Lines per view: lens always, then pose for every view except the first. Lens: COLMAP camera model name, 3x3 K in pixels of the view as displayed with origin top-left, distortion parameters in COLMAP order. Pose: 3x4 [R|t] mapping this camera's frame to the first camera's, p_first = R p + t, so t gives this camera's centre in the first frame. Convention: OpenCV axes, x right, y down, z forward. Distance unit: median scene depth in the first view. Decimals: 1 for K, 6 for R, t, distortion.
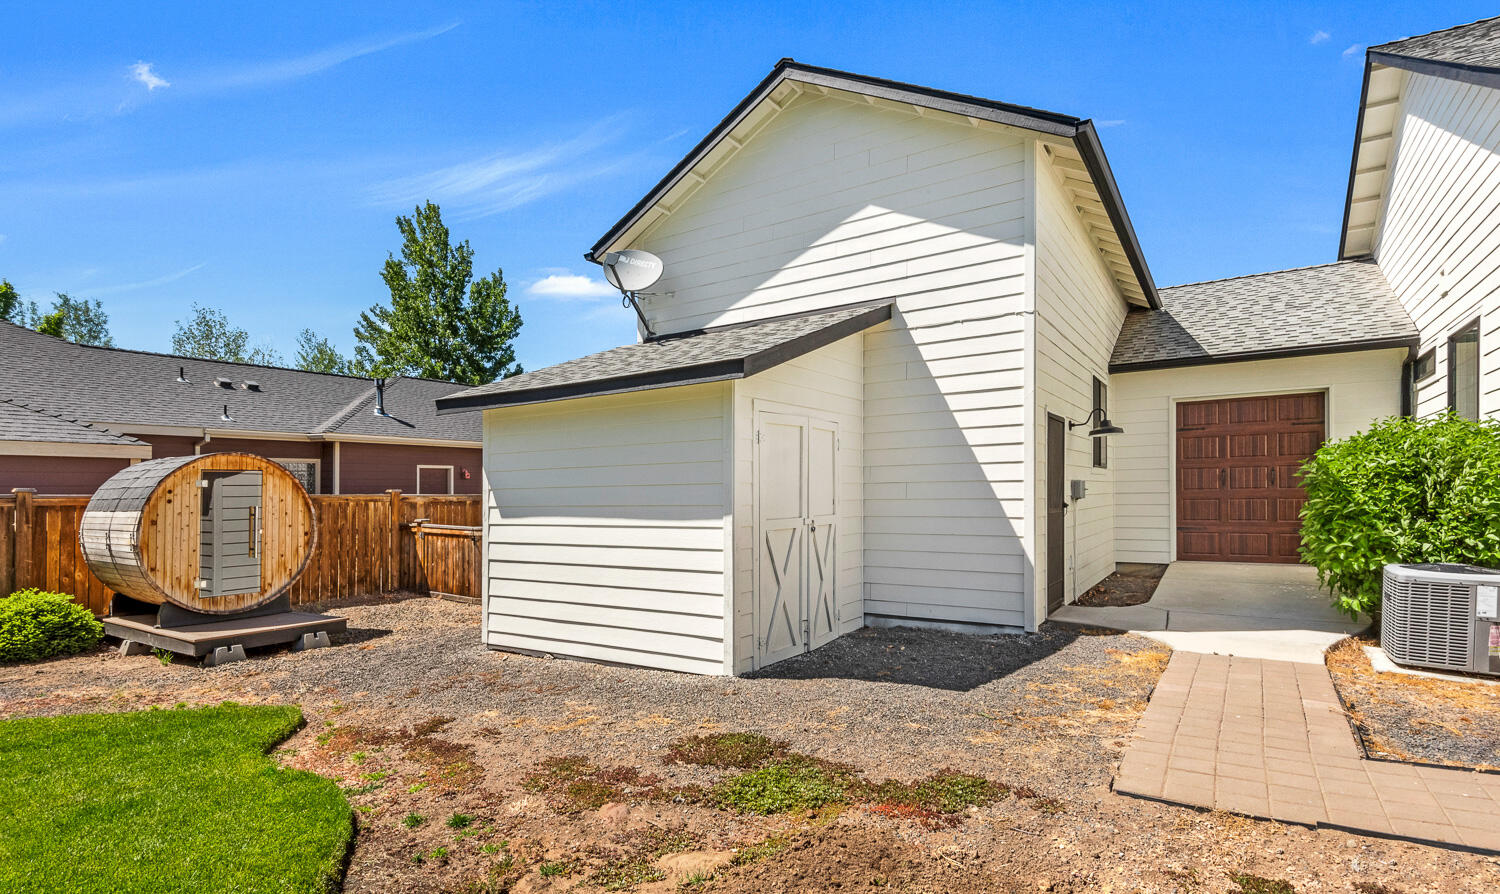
lens RADIAL K [[742.9, 0, 750.1], [0, 742.9, 489.2], [0, 0, 1]] dist [0.000625, -0.000300]
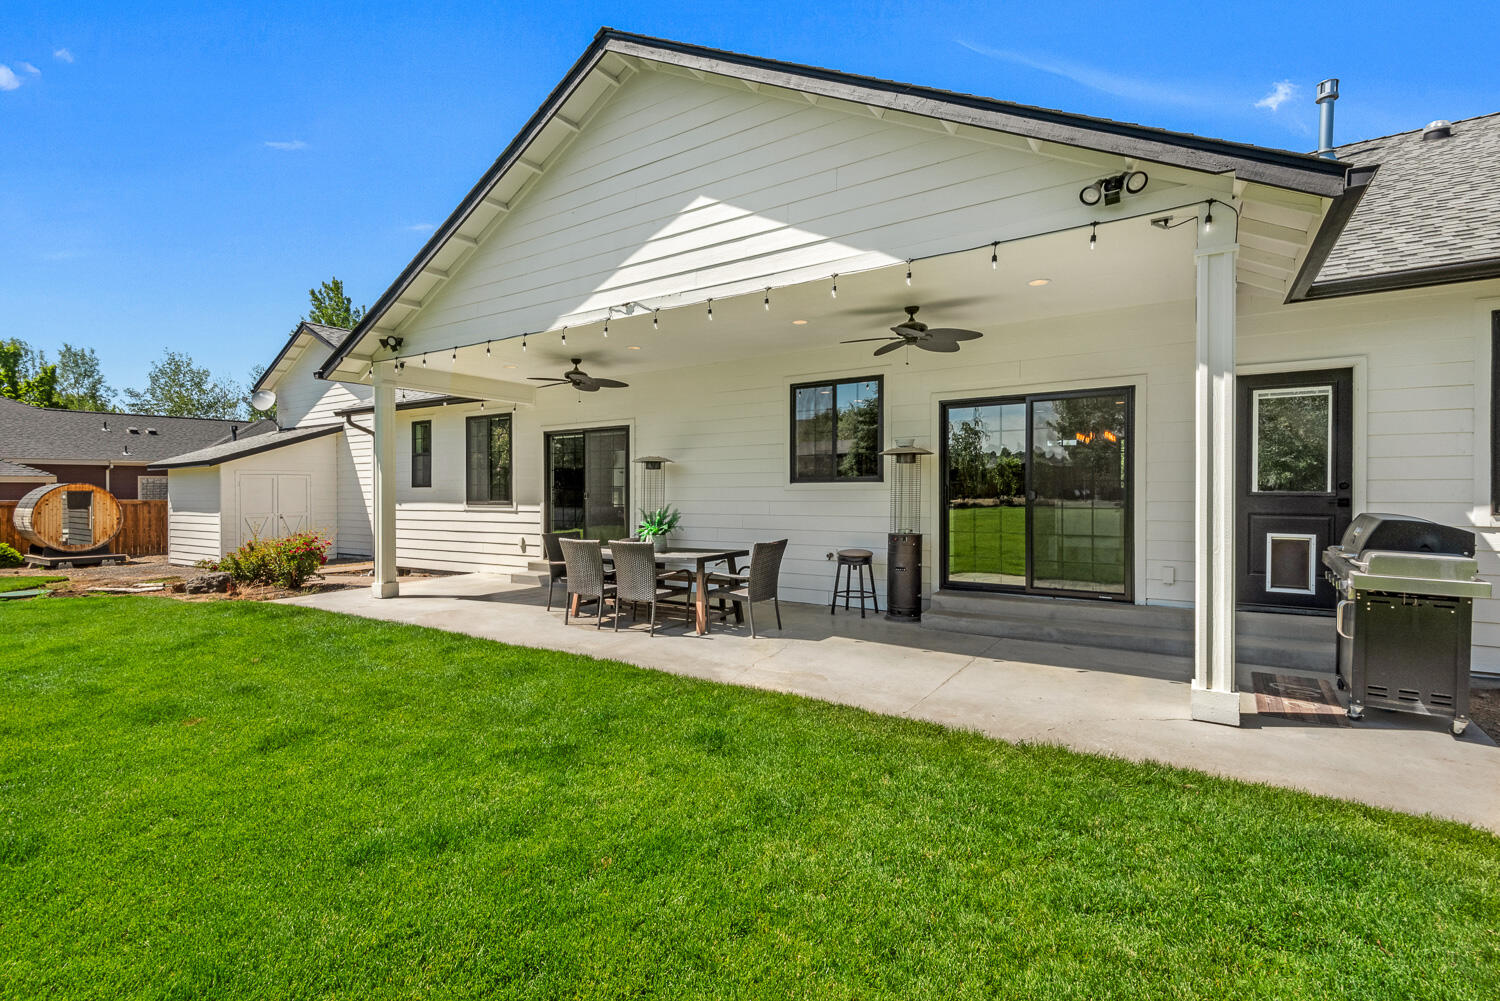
lens RADIAL K [[691.5, 0, 750.0], [0, 691.5, 500.5], [0, 0, 1]] dist [0.000425, -0.000236]
pose [[0.999973, 0.007302, 0.000695, 1.348899], [-0.007315, 0.999742, 0.021501, -0.054796], [-0.000538, -0.021505, 0.999769, -1.116170]]
